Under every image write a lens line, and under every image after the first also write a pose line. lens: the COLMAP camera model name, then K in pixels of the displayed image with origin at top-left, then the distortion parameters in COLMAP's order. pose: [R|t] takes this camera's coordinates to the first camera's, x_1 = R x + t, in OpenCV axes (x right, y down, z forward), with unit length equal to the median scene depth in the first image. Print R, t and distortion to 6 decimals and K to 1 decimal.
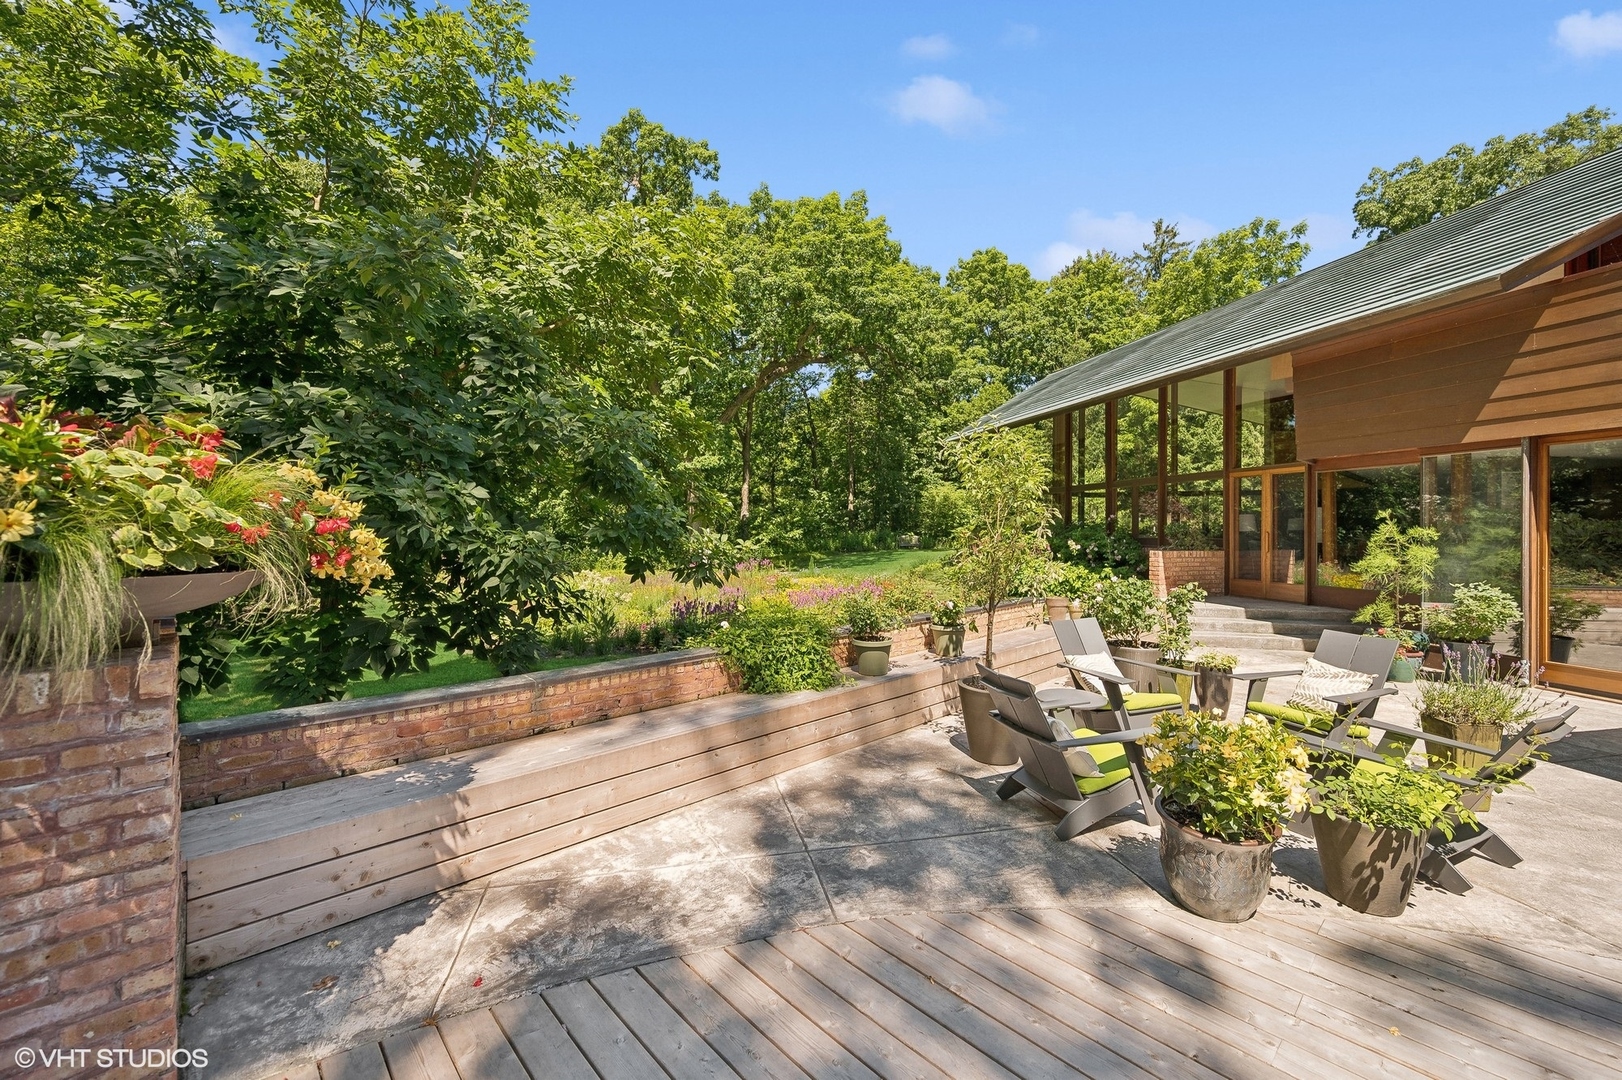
lens RADIAL K [[649.8, 0, 815.0], [0, 649.8, 526.0], [0, 0, 1]] dist [-0.000161, 0.000021]
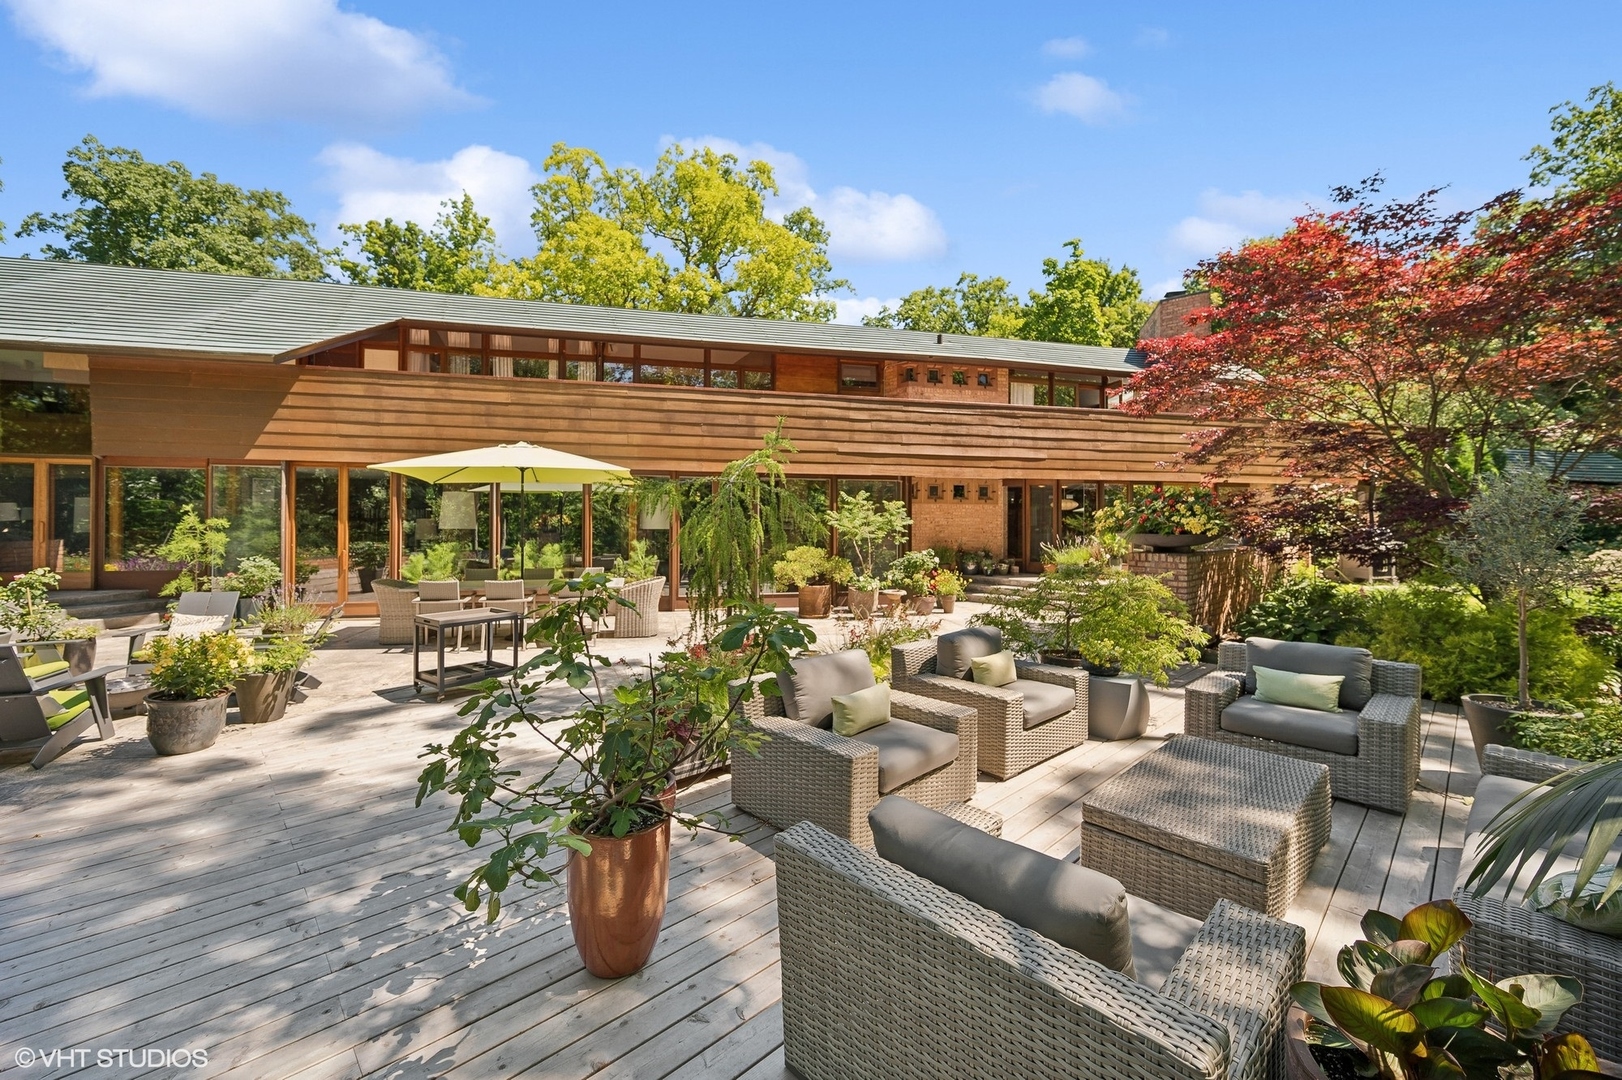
lens RADIAL K [[649.8, 0, 815.0], [0, 649.8, 526.0], [0, 0, 1]] dist [-0.000161, 0.000021]
pose [[-0.006189, -0.007326, 0.999954, -0.415851], [-0.008624, 0.999936, 0.007272, -0.002324], [-0.999944, -0.008579, -0.006252, -0.229274]]
